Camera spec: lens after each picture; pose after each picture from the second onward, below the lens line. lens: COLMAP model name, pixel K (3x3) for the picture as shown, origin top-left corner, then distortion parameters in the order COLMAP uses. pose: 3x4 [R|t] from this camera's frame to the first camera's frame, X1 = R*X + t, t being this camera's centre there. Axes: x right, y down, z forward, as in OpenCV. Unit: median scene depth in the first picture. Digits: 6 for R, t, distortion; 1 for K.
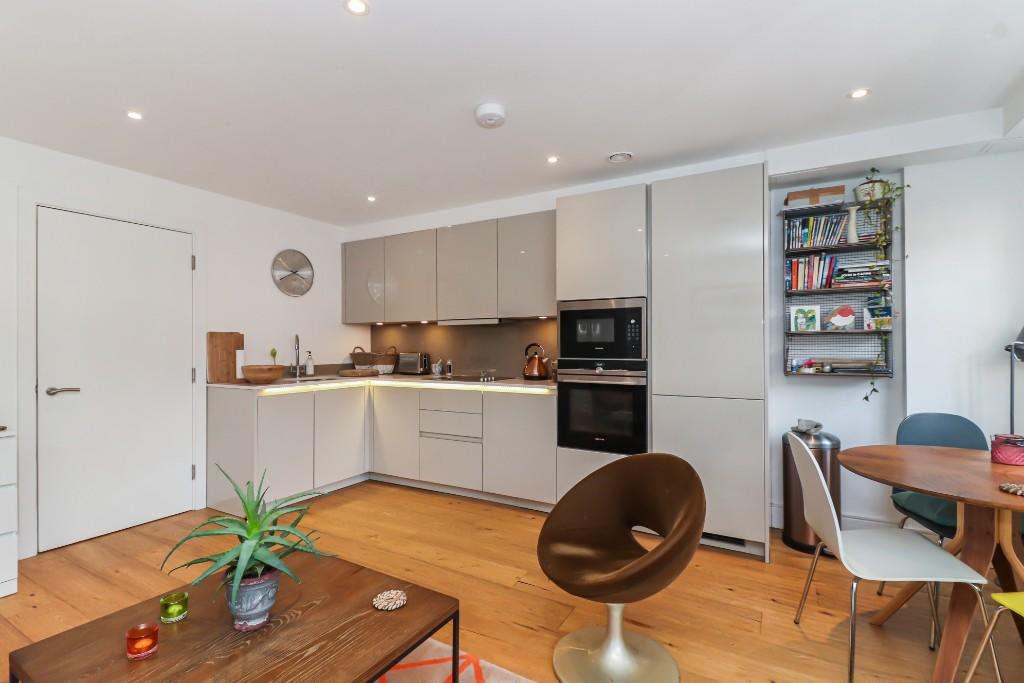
lens RADIAL K [[479.2, 0, 512.0], [0, 479.2, 341.5], [0, 0, 1]] dist [0.001378, 0.000266]
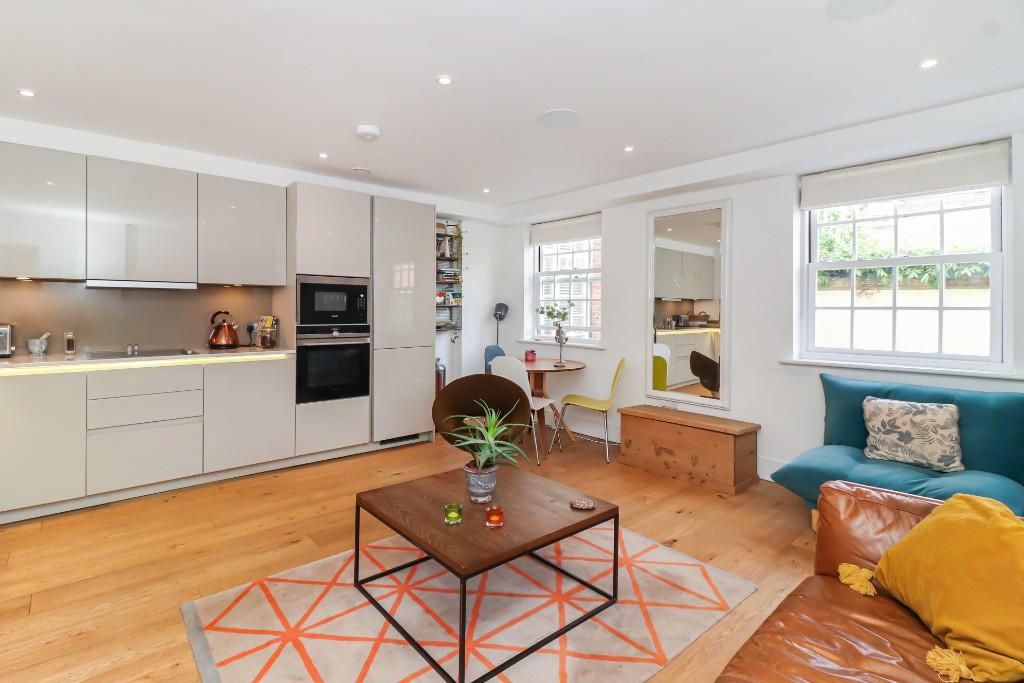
lens RADIAL K [[486.9, 0, 497.0], [0, 486.9, 320.7], [0, 0, 1]] dist [-0.000156, -0.000273]
pose [[0.331266, -0.016714, 0.943389, -0.852073], [-0.013020, 0.999667, 0.022283, -0.006883], [-0.943448, -0.019665, 0.330938, 0.193701]]
